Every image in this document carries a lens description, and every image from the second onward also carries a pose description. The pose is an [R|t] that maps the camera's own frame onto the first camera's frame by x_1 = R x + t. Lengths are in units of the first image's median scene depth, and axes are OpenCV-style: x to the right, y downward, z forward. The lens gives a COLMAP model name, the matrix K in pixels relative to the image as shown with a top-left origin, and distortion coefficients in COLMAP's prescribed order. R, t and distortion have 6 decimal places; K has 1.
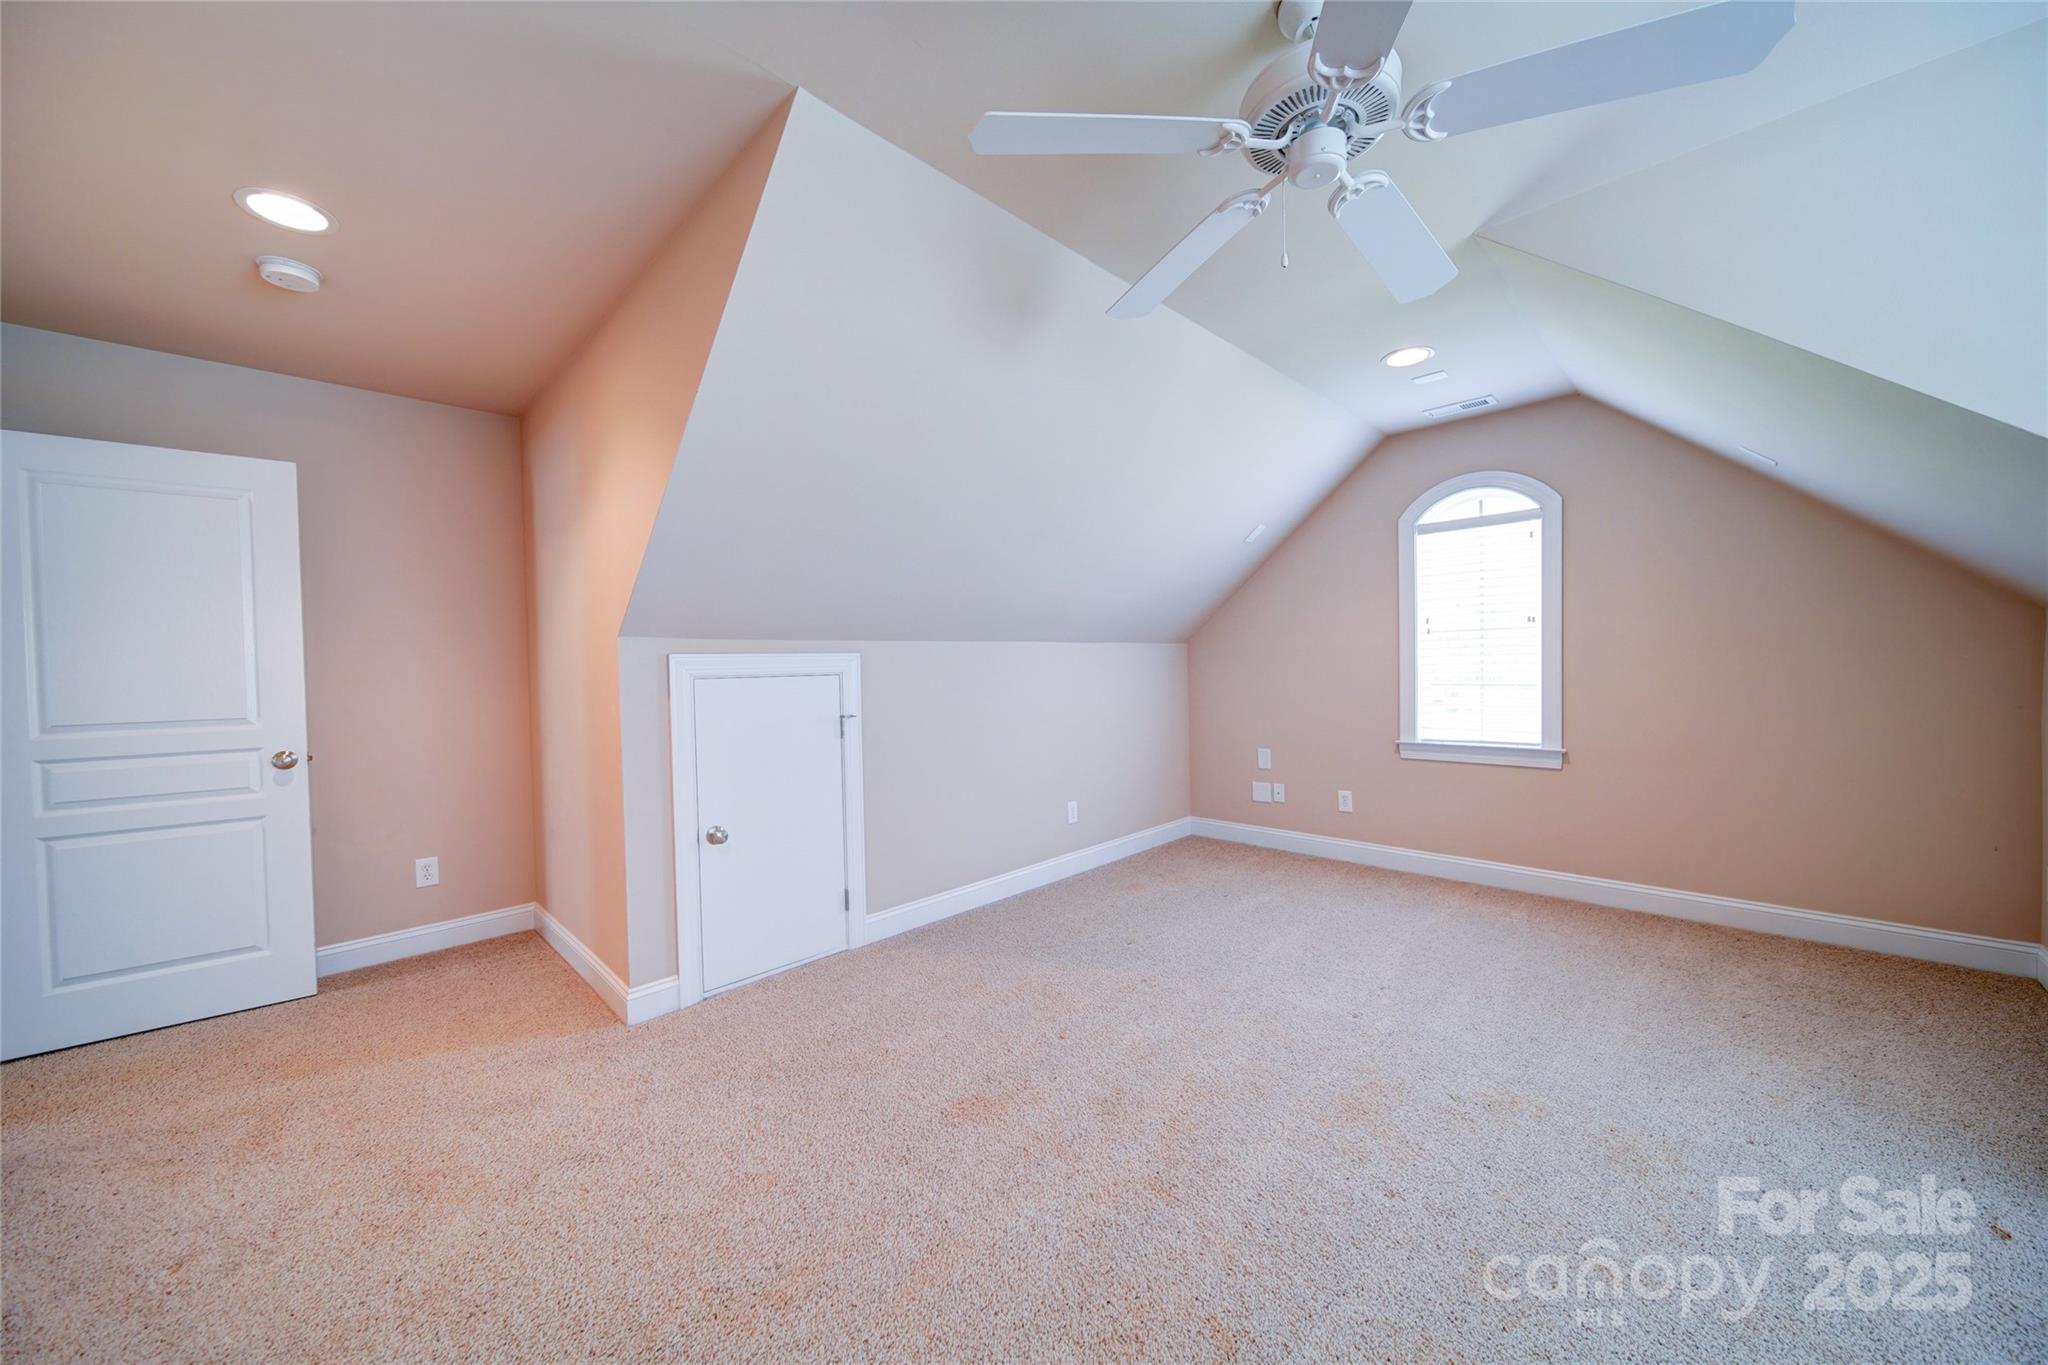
lens RADIAL K [[726.2, 0, 1026.6], [0, 726.2, 682.4], [0, 0, 1]] dist [-0.001412, -0.000674]
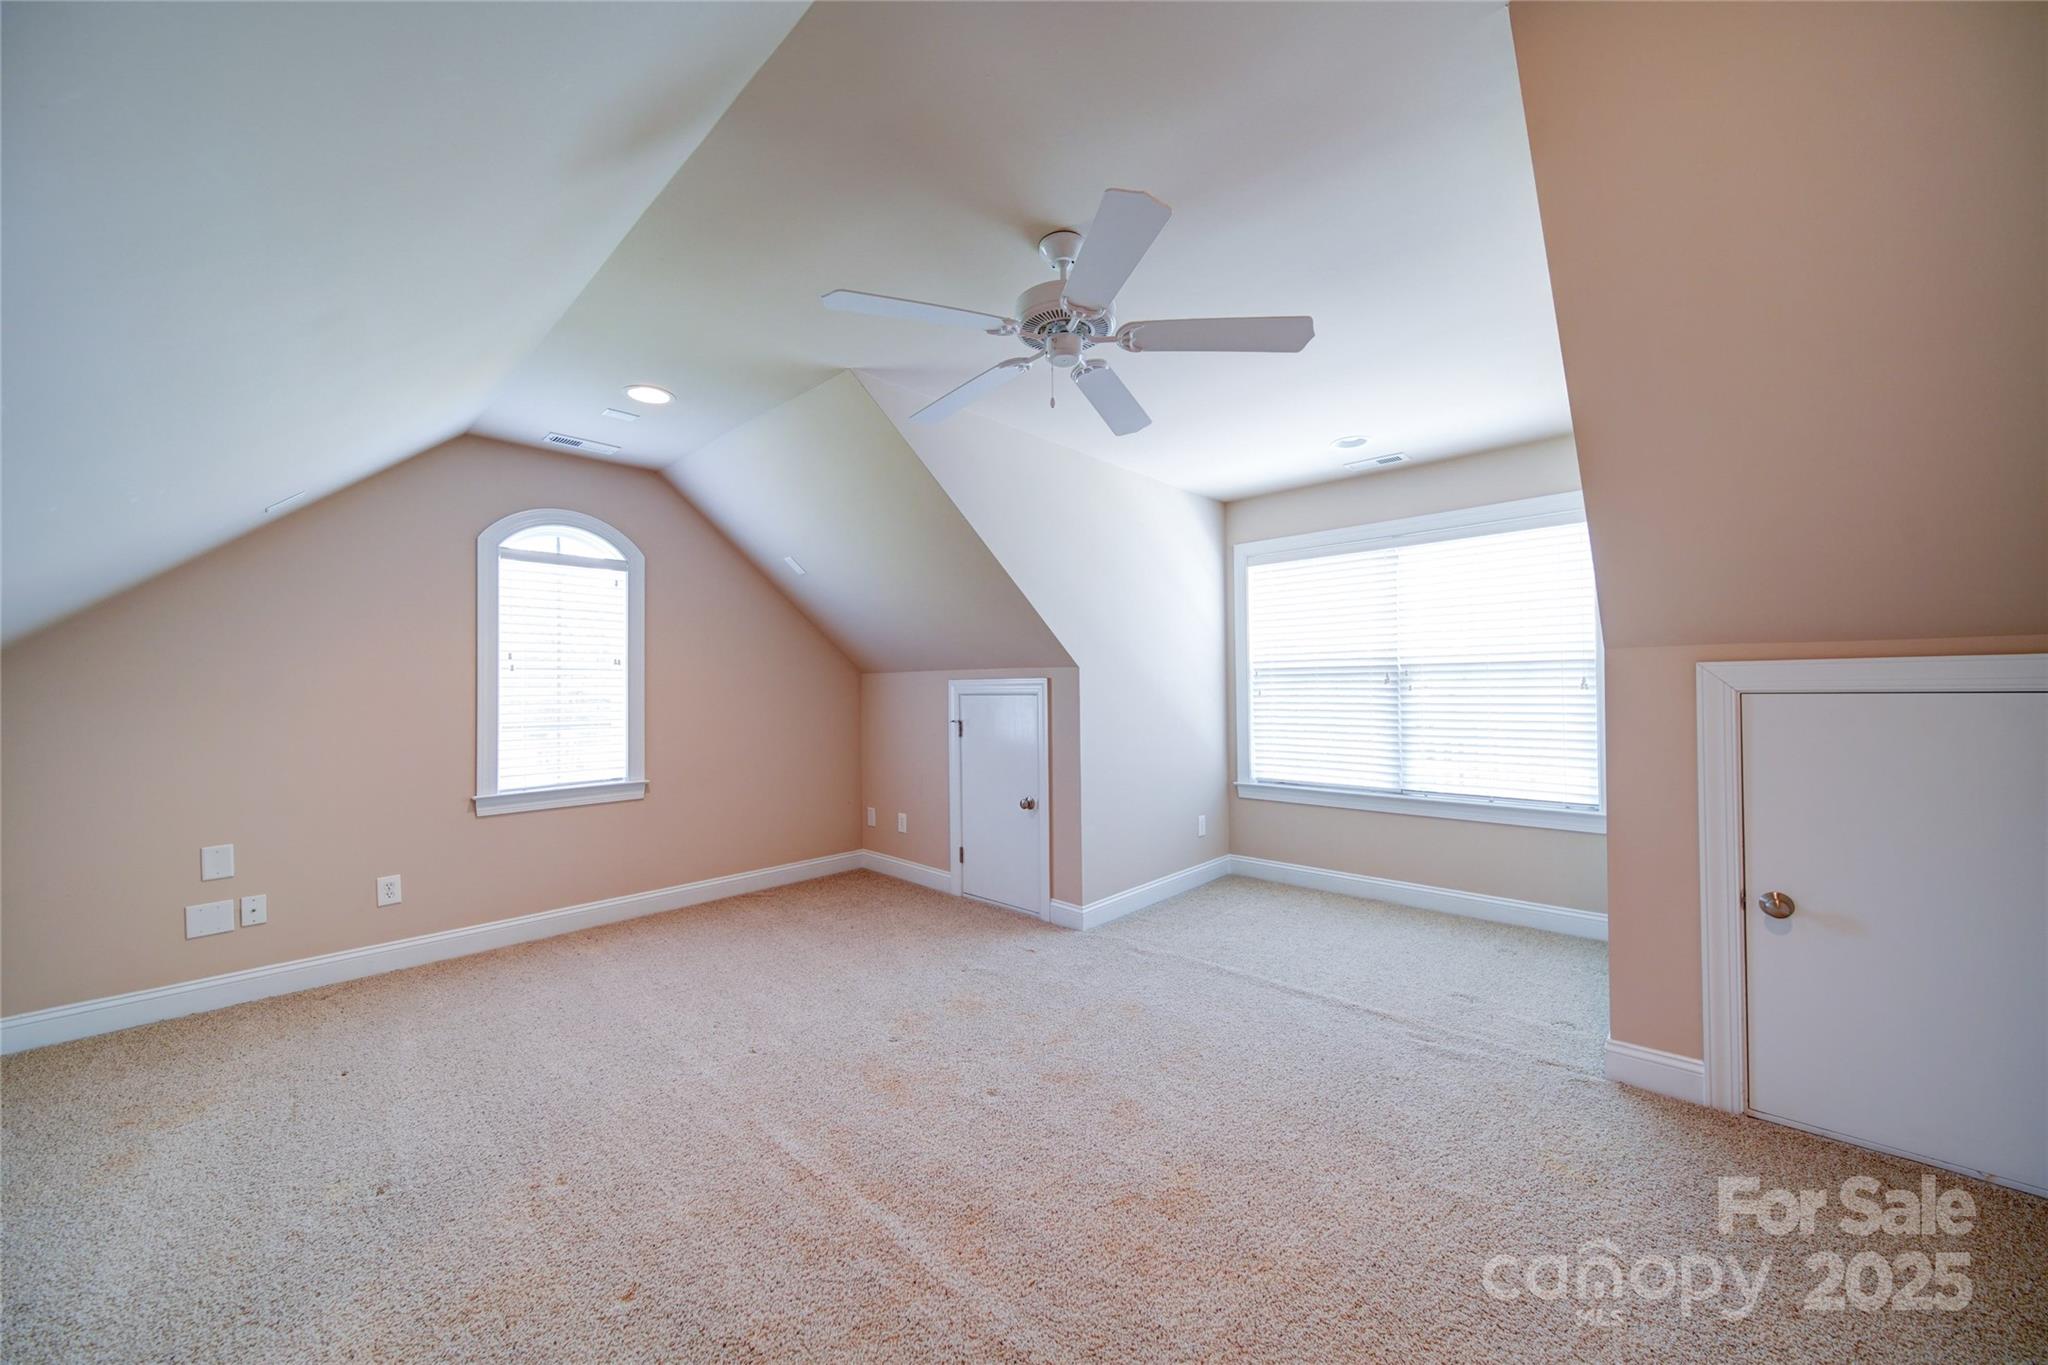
lens RADIAL K [[726.2, 0, 1028.6], [0, 726.2, 677.7], [0, 0, 1]] dist [-0.001412, -0.000674]
pose [[-0.028040, 0.039432, 0.998829, -0.391150], [0.035539, 0.998629, -0.038427, -0.001577], [-0.998975, 0.034419, -0.029403, 0.428404]]
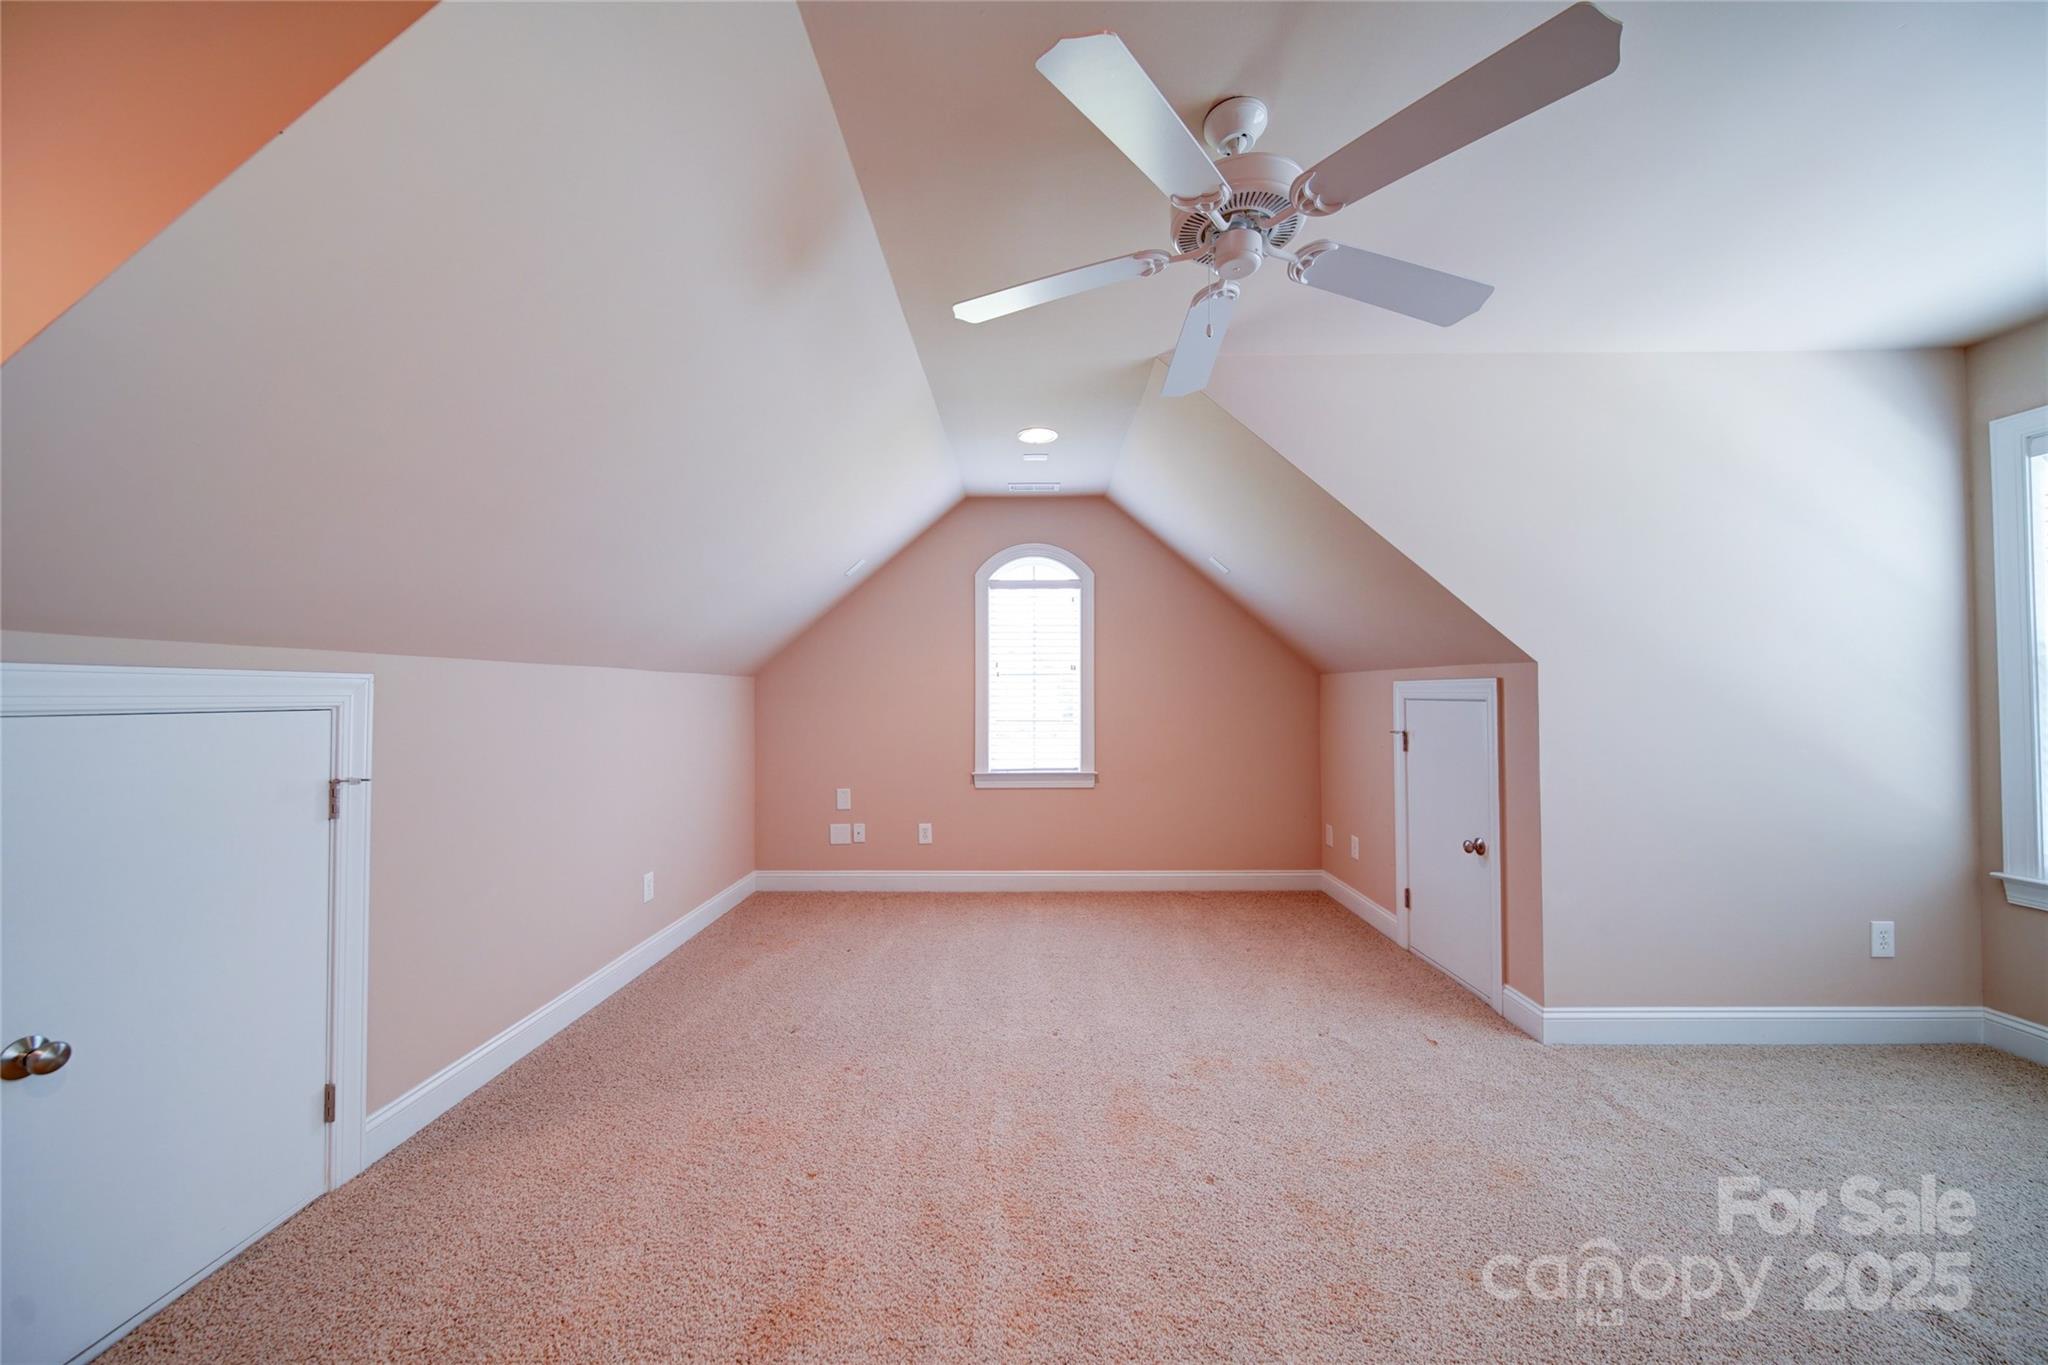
lens RADIAL K [[726.2, 0, 1026.6], [0, 726.2, 680.7], [0, 0, 1]] dist [-0.001412, -0.000674]
pose [[0.717871, 0.032670, 0.695409, -0.225693], [0.005010, 0.998630, -0.052087, -0.000609], [-0.696158, 0.040876, 0.716724, 0.167245]]
